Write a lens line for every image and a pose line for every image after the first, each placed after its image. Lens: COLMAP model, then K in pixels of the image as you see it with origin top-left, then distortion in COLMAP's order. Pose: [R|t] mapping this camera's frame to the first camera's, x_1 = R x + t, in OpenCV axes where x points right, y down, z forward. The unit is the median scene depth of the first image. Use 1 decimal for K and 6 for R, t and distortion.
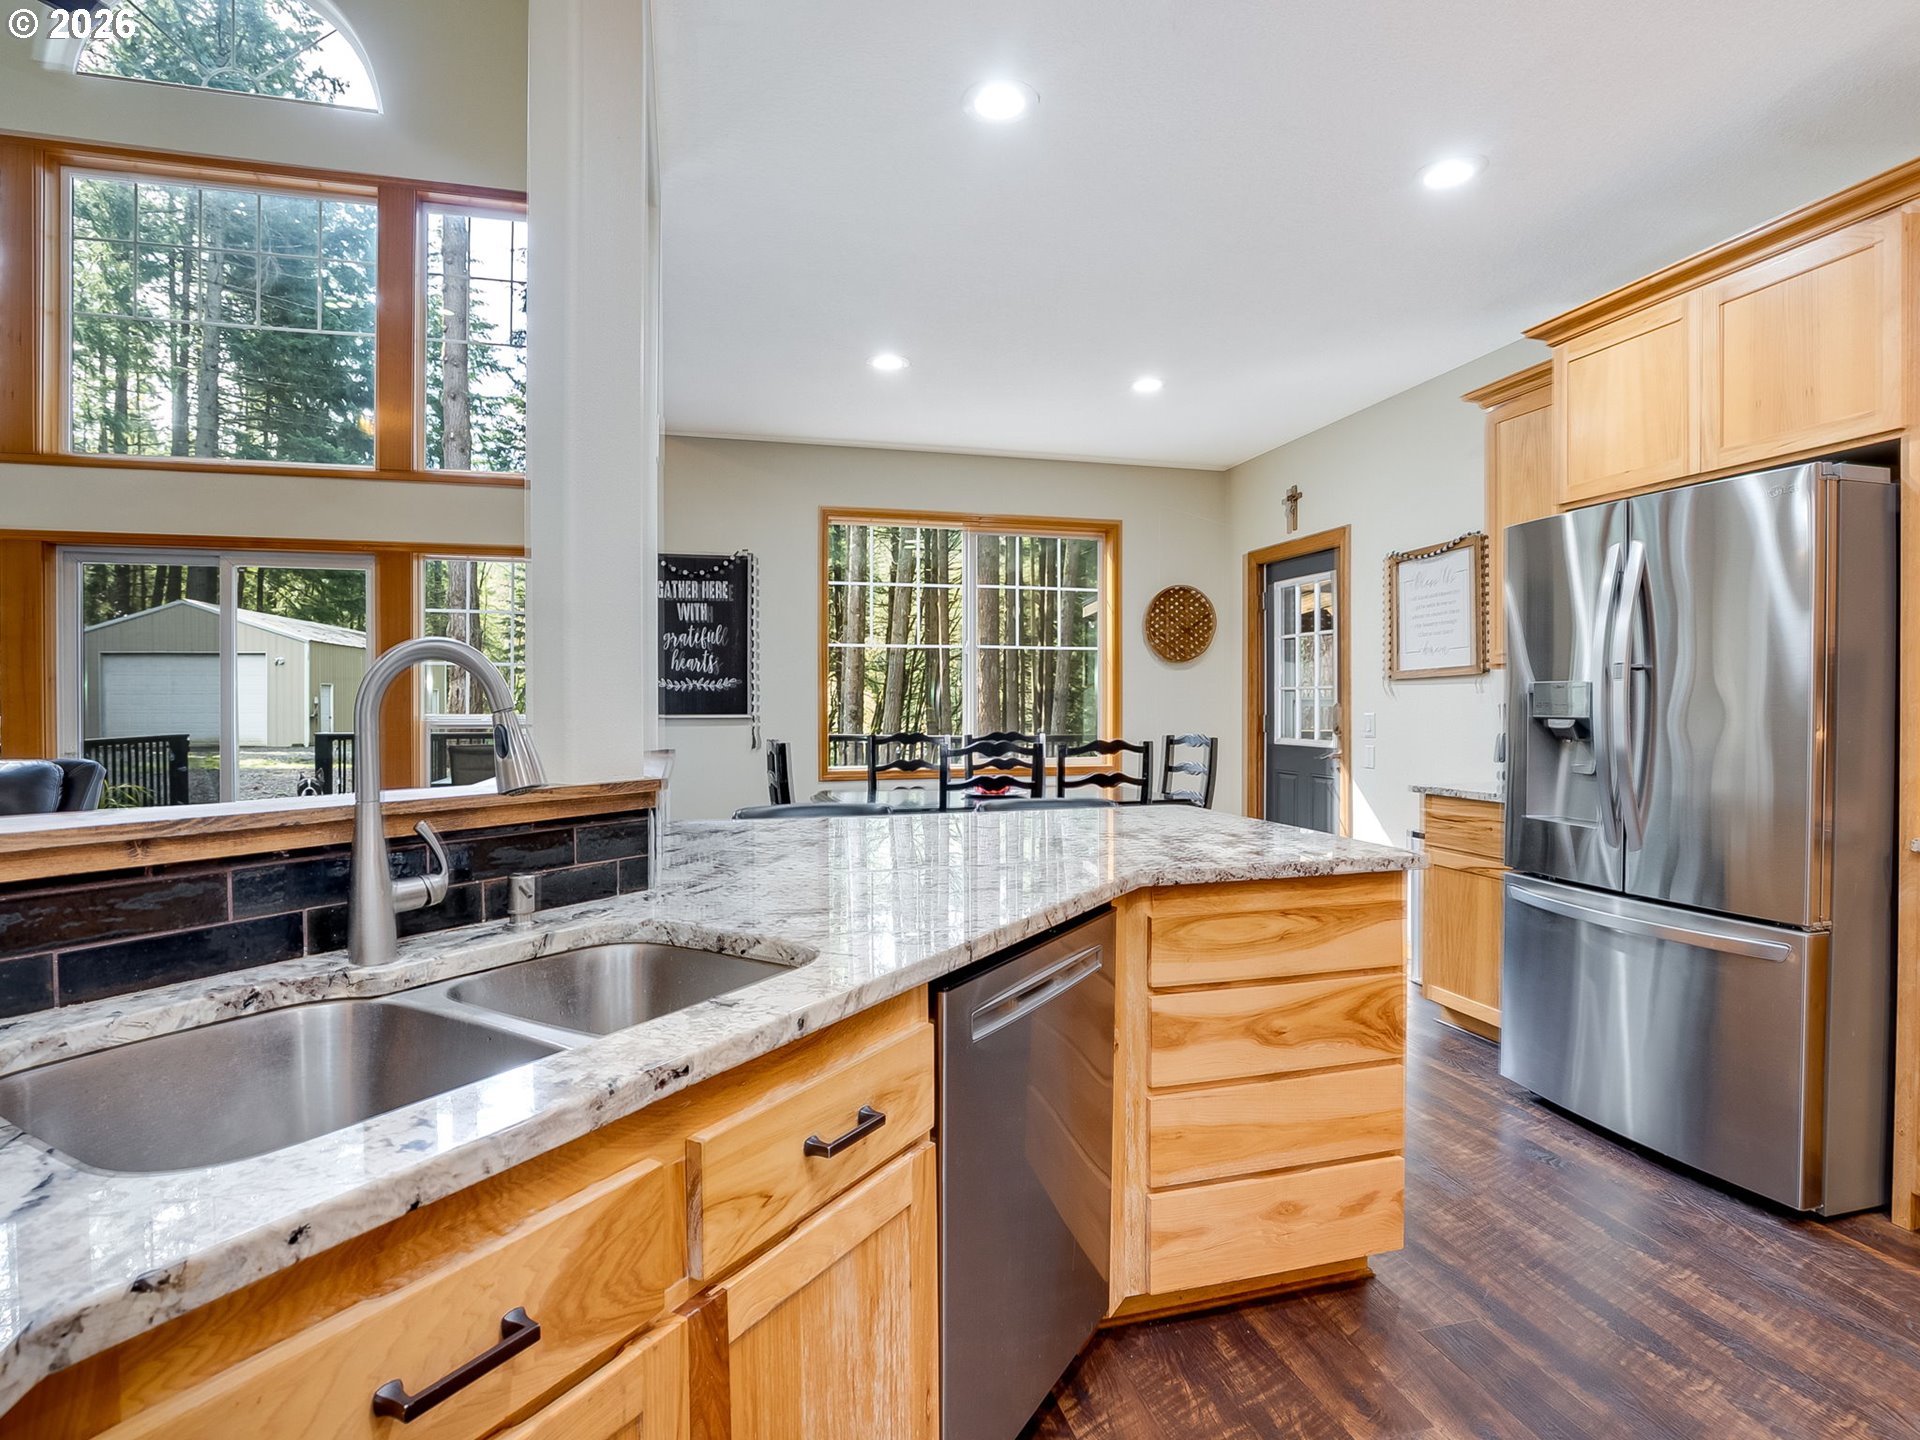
lens RADIAL K [[1001.9, 0, 965.2], [0, 1001.9, 709.4], [0, 0, 1]] dist [-0.020424, 0.000069]
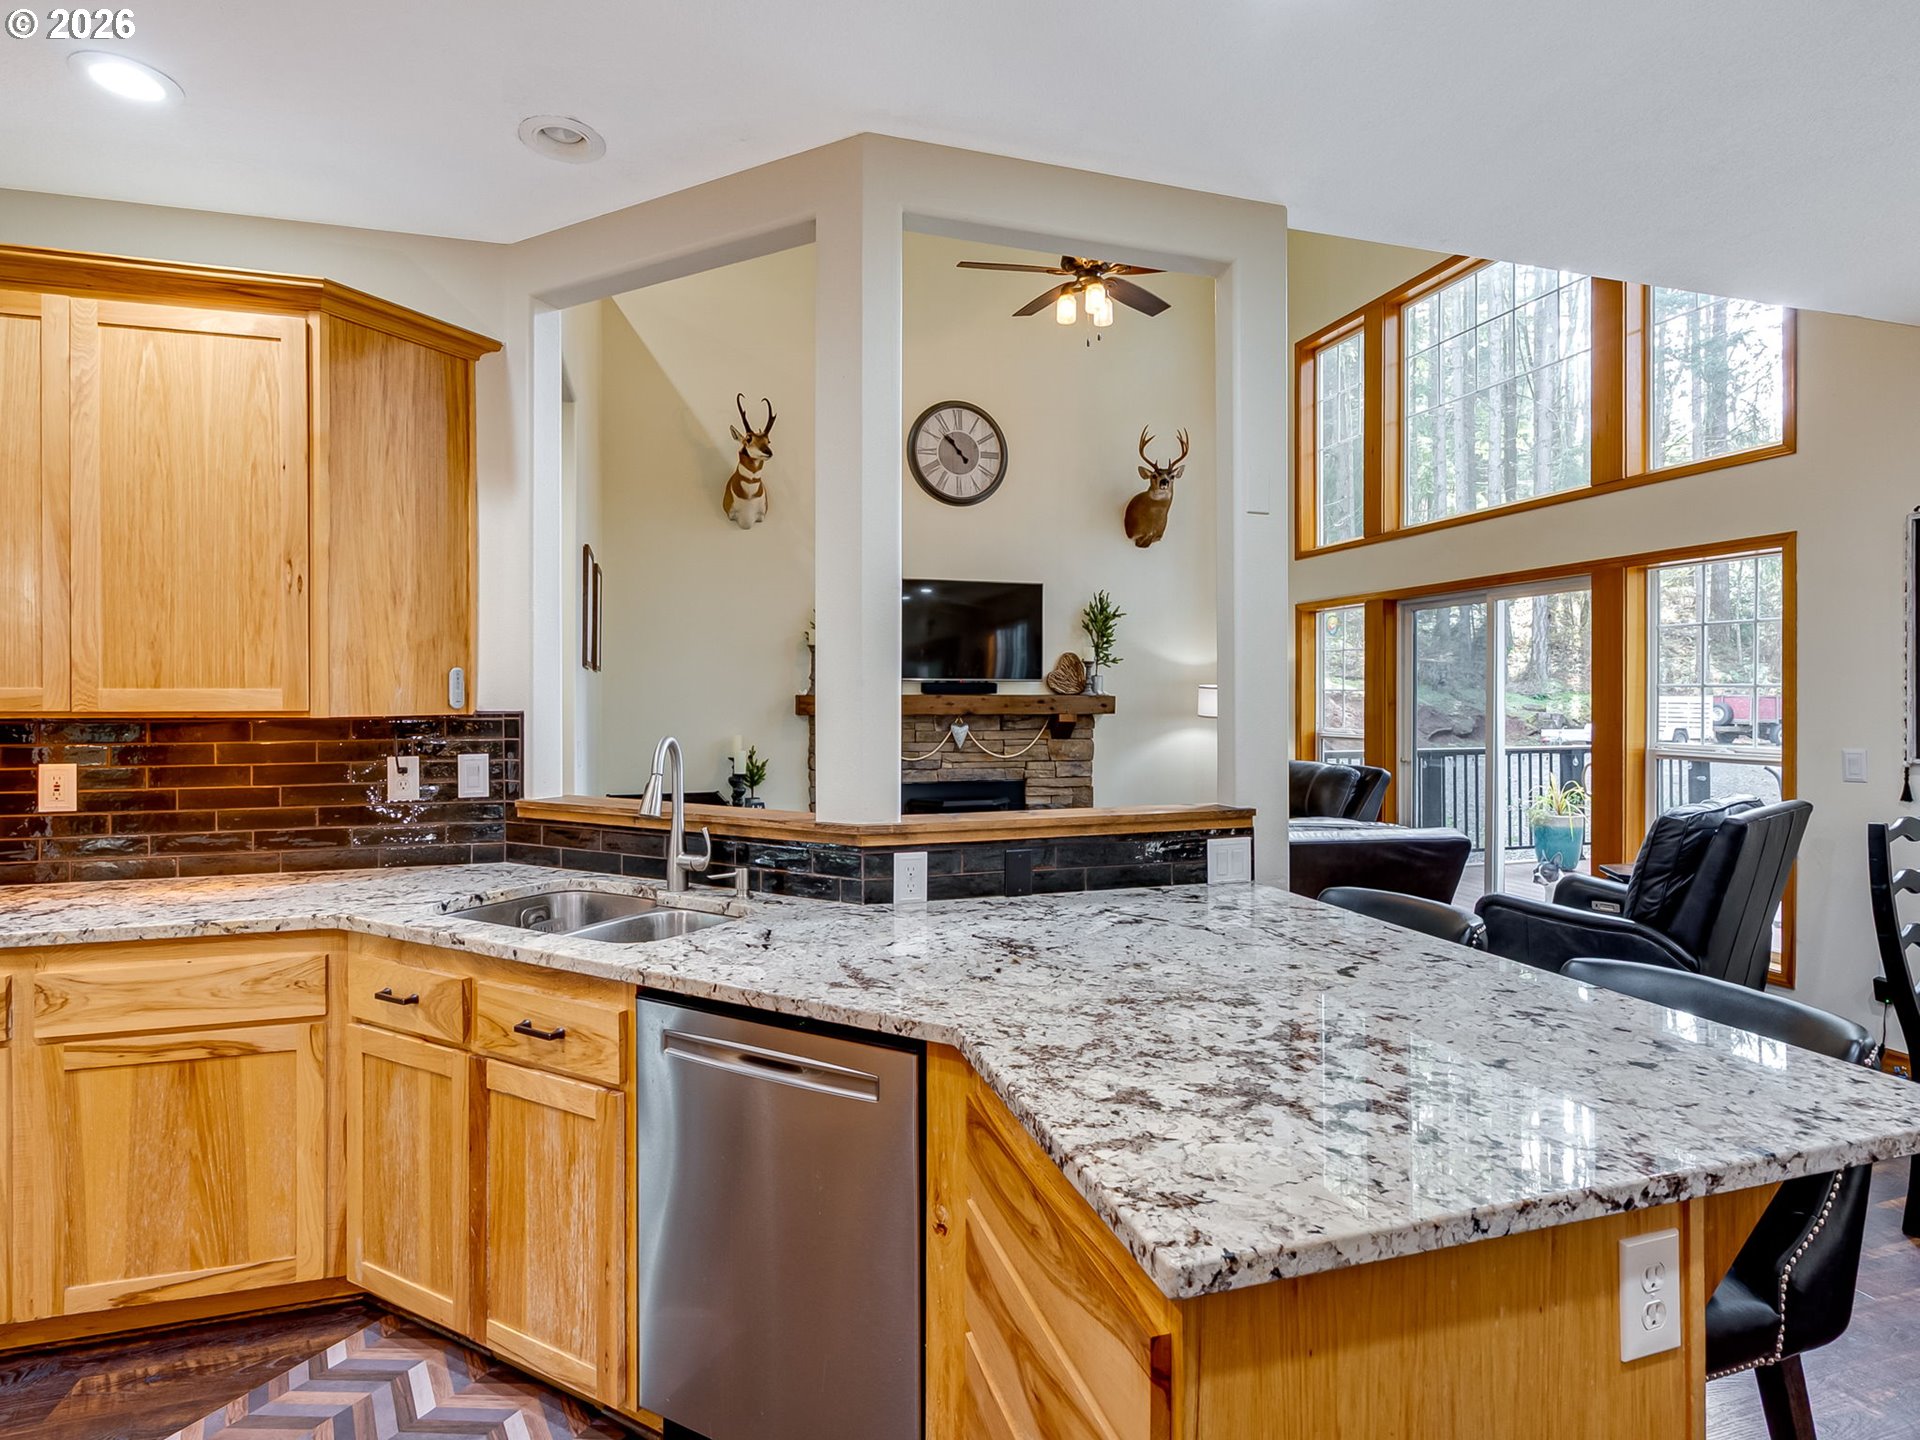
lens RADIAL K [[985.6, 0, 967.2], [0, 985.6, 707.5], [0, 0, 1]] dist [-0.003325, 0.000125]
pose [[0.031627, 0.010877, -0.999441, 0.332603], [-0.004999, 0.999930, 0.010724, -0.034165], [0.999487, 0.004657, 0.031679, 0.348571]]
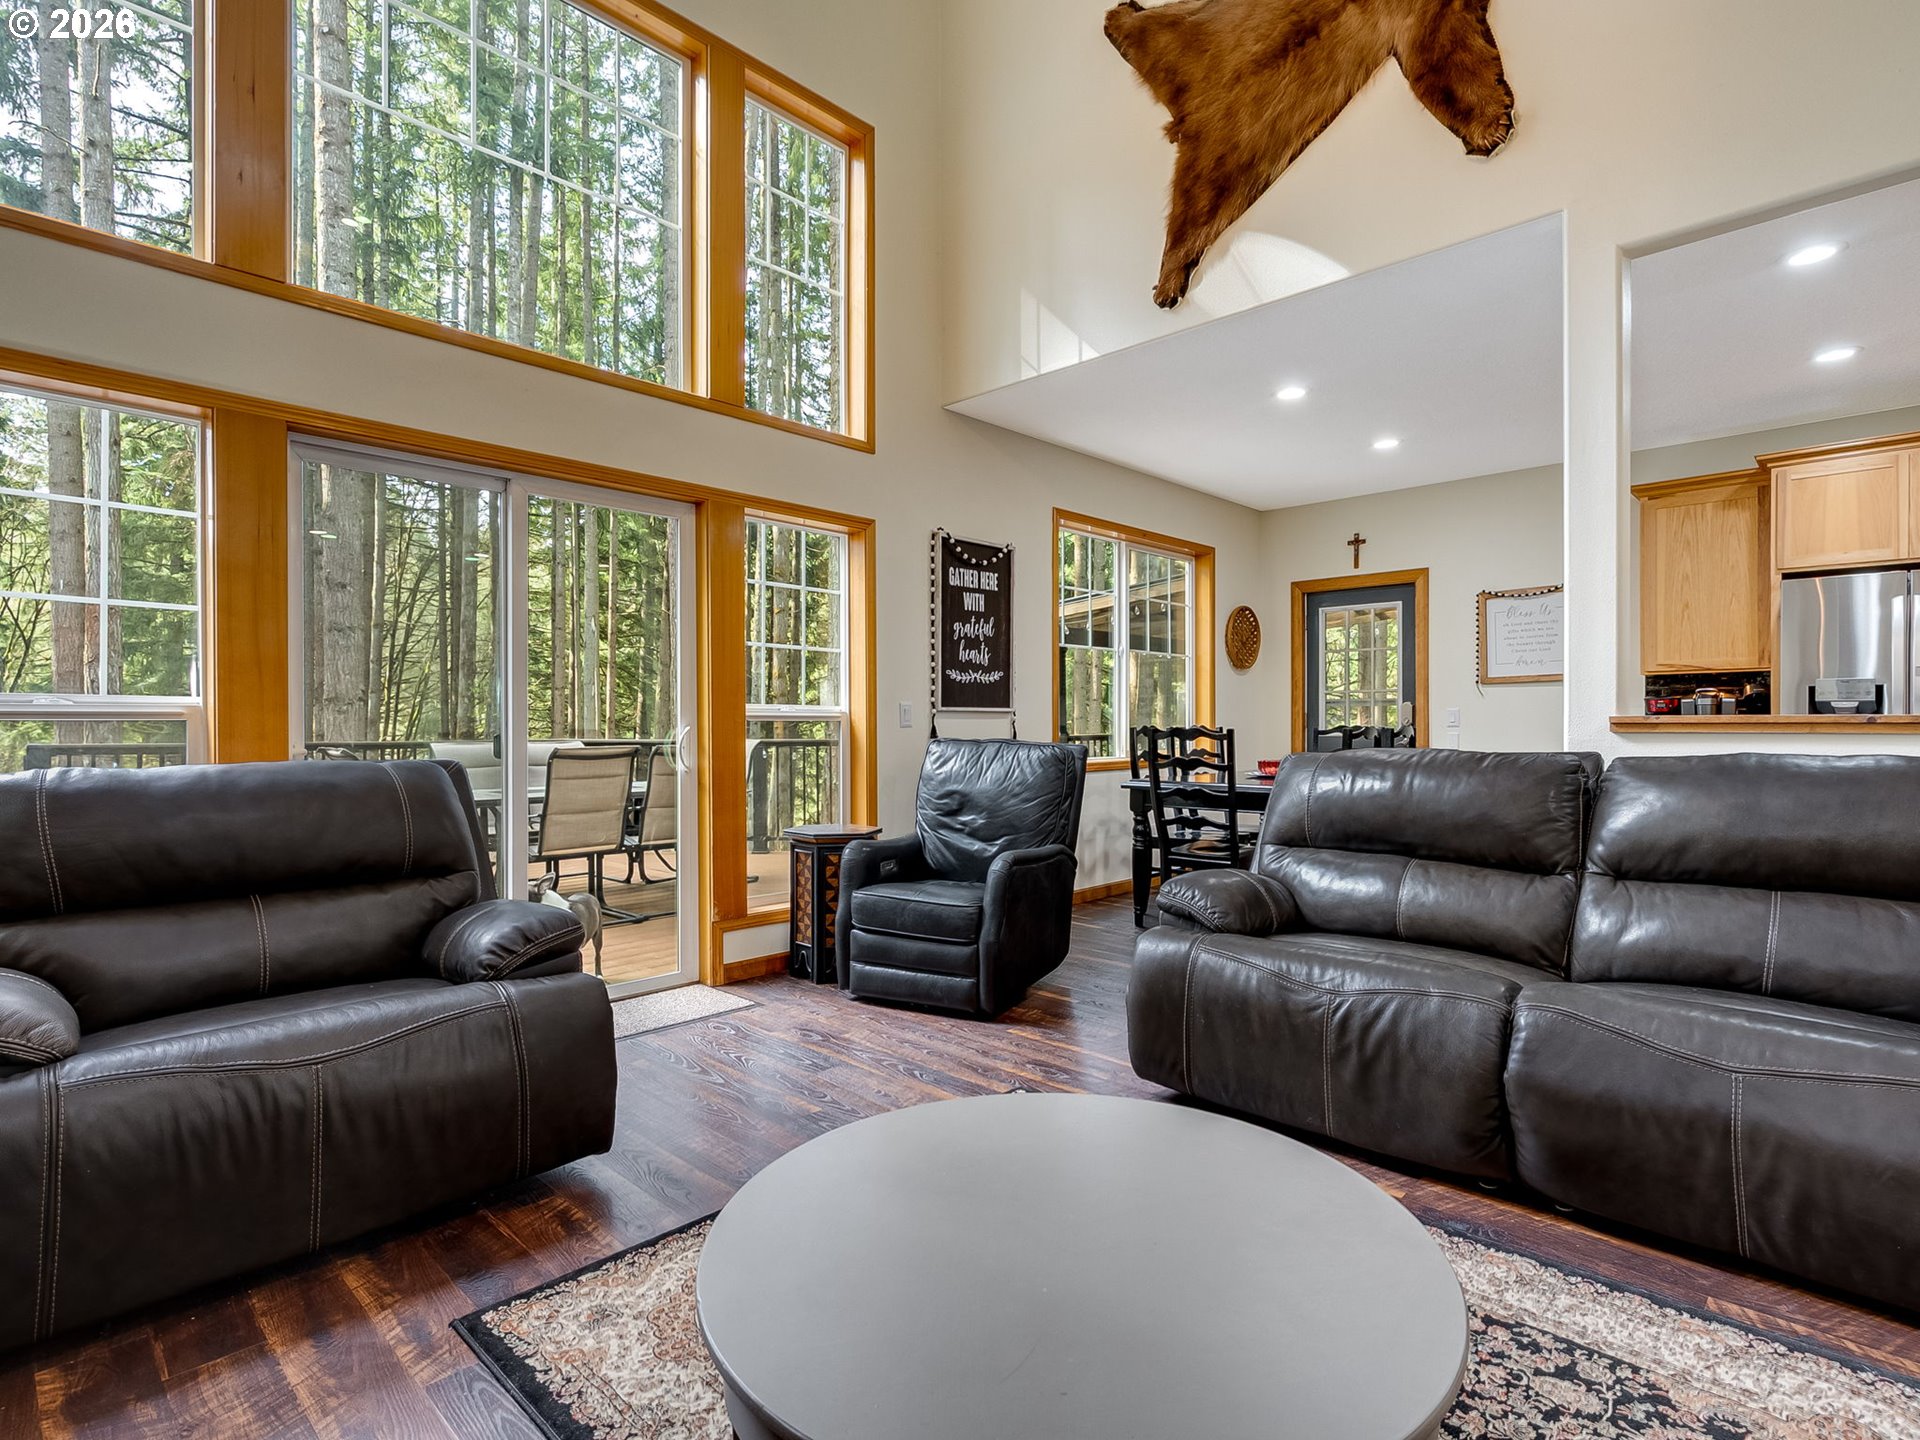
lens RADIAL K [[978.1, 0, 965.4], [0, 978.1, 722.1], [0, 0, 1]] dist [0.000178, -0.000252]
pose [[0.856320, 0.000383, 0.516445, -0.802375], [0.004153, 0.999962, -0.007626, 0.027955], [-0.516428, 0.008675, 0.856287, 0.199264]]
